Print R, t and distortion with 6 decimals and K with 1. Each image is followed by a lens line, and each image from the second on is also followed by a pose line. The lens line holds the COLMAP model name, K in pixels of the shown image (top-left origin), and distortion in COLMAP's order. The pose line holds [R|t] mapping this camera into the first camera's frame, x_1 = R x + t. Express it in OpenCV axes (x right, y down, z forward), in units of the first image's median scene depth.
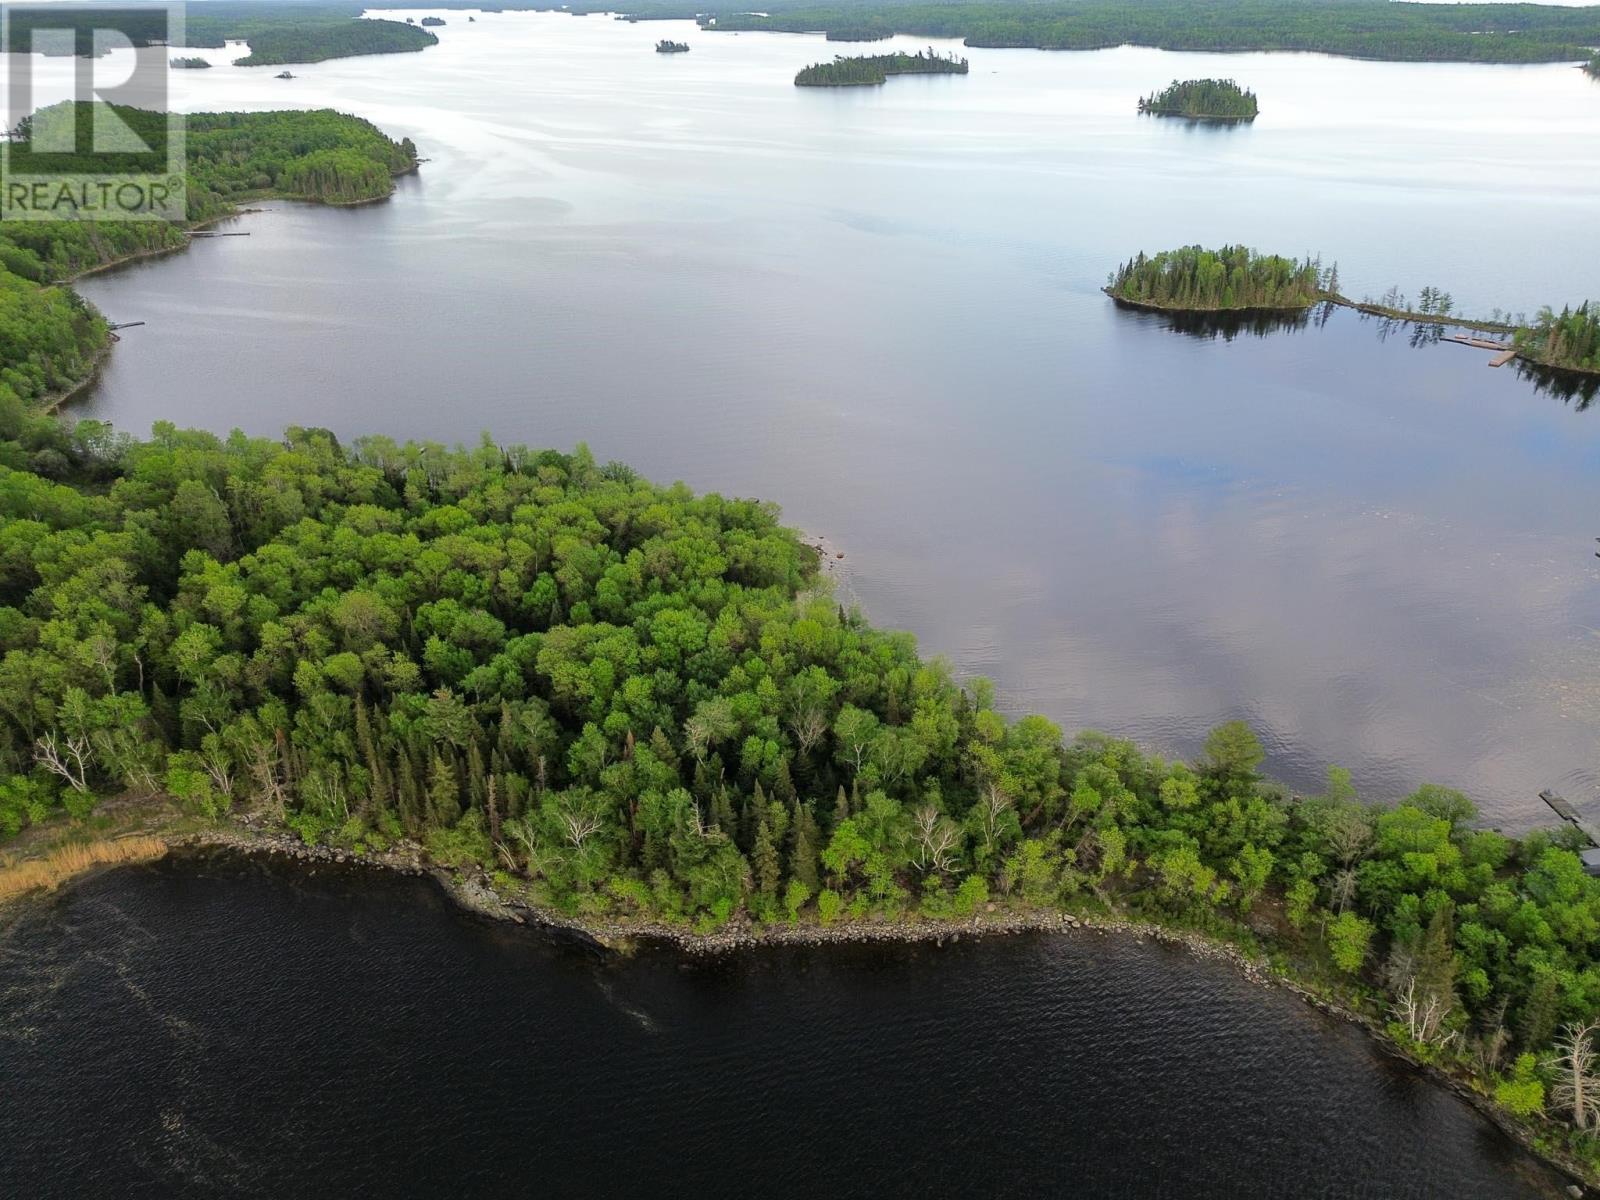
lens RADIAL K [[1121.7, 0, 800.0], [0, 1121.7, 600.0], [0, 0, 1]] dist [0.069296, -0.070631]
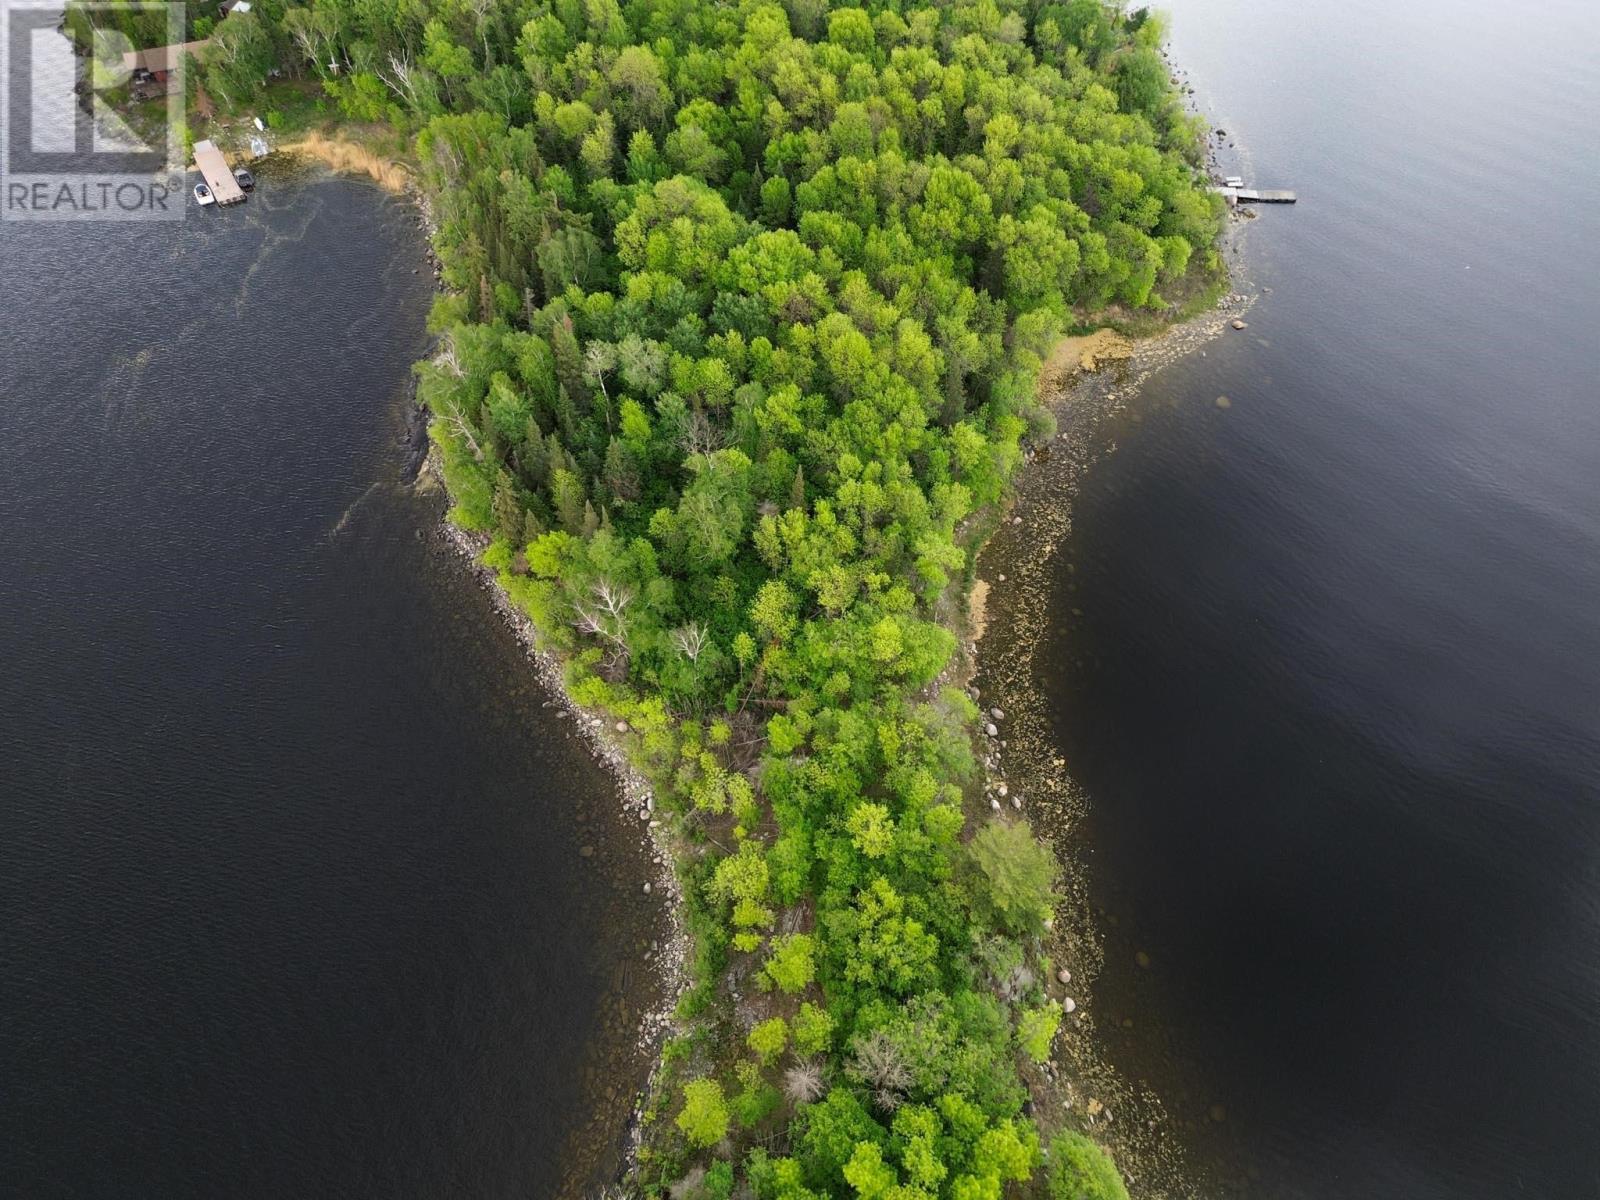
lens RADIAL K [[1121.7, 0, 800.0], [0, 1121.7, 600.0], [0, 0, 1]] dist [0.069296, -0.070631]
pose [[0.521266, 0.672987, -0.524757, 0.480796], [-0.406275, 0.736451, 0.540907, -0.234222], [0.750481, -0.068761, 0.657305, 0.443942]]
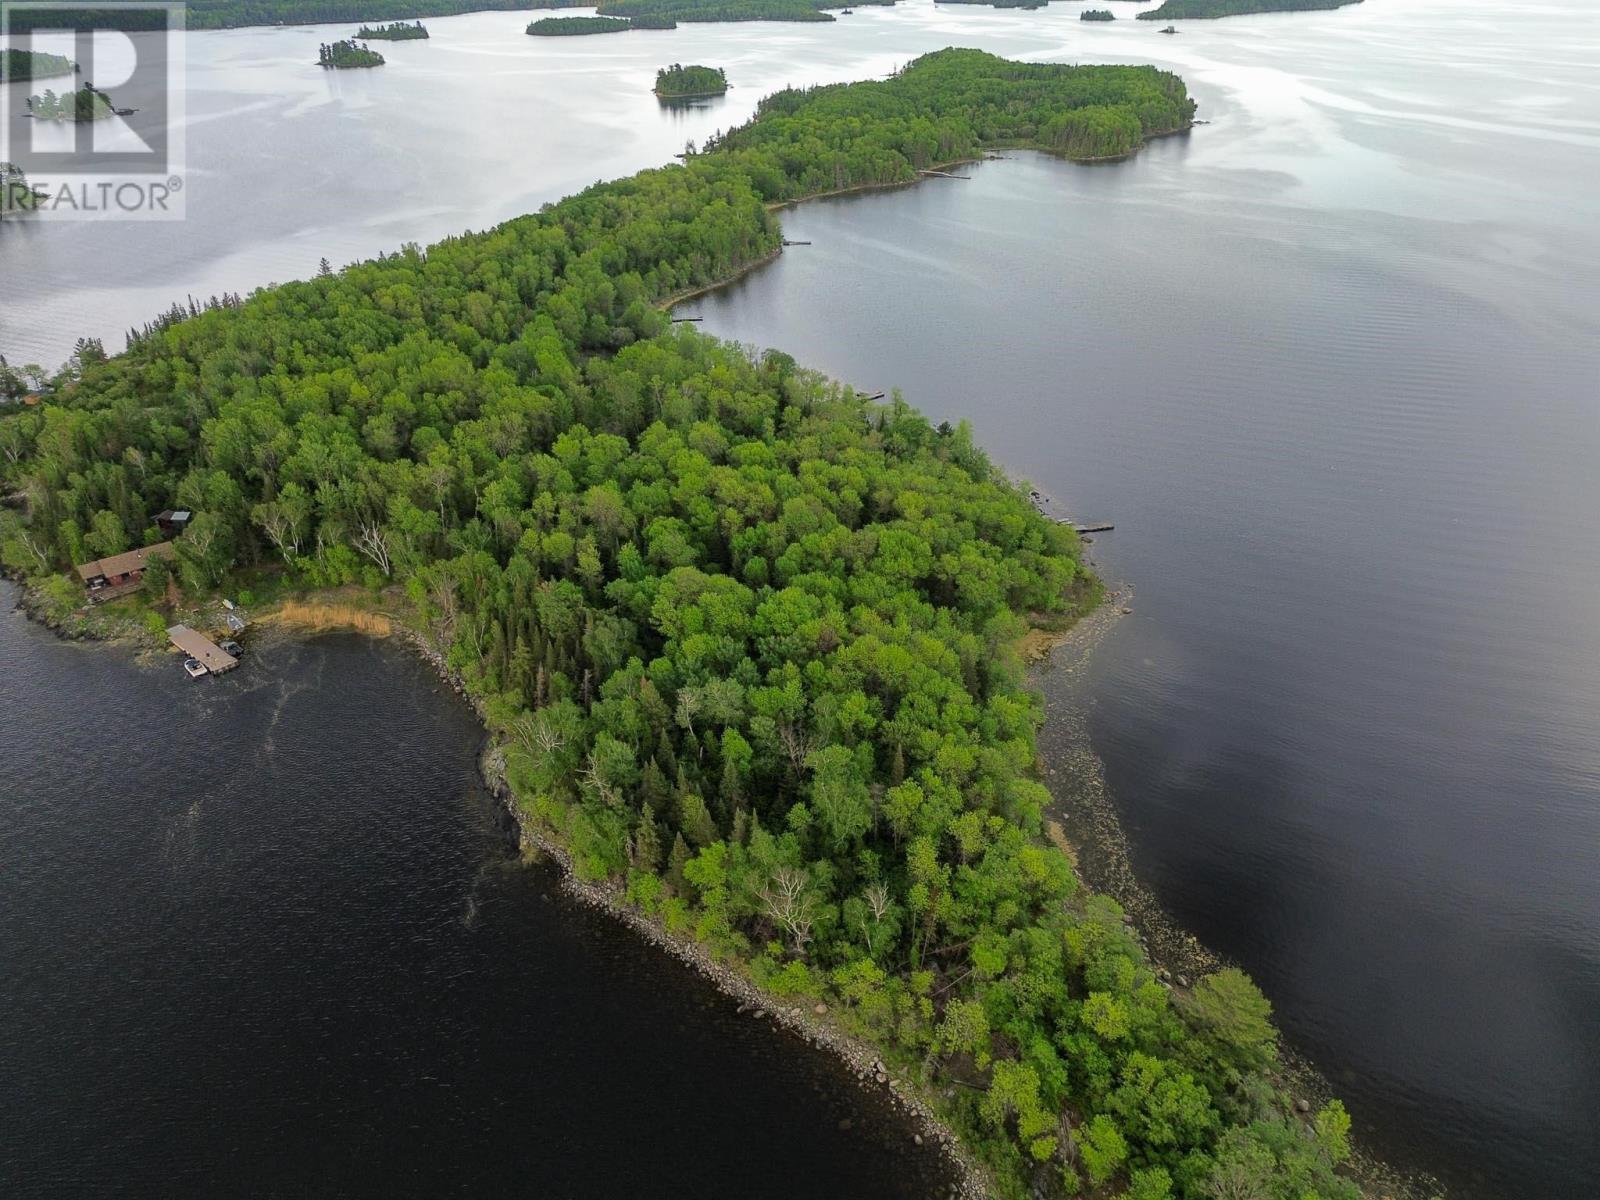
lens RADIAL K [[1121.7, 0, 800.0], [0, 1121.7, 600.0], [0, 0, 1]] dist [0.069296, -0.070631]
pose [[0.756640, 0.325395, -0.567111, 0.436718], [-0.307911, 0.942496, 0.129966, -0.108129], [0.576790, 0.076282, 0.813323, 0.197697]]
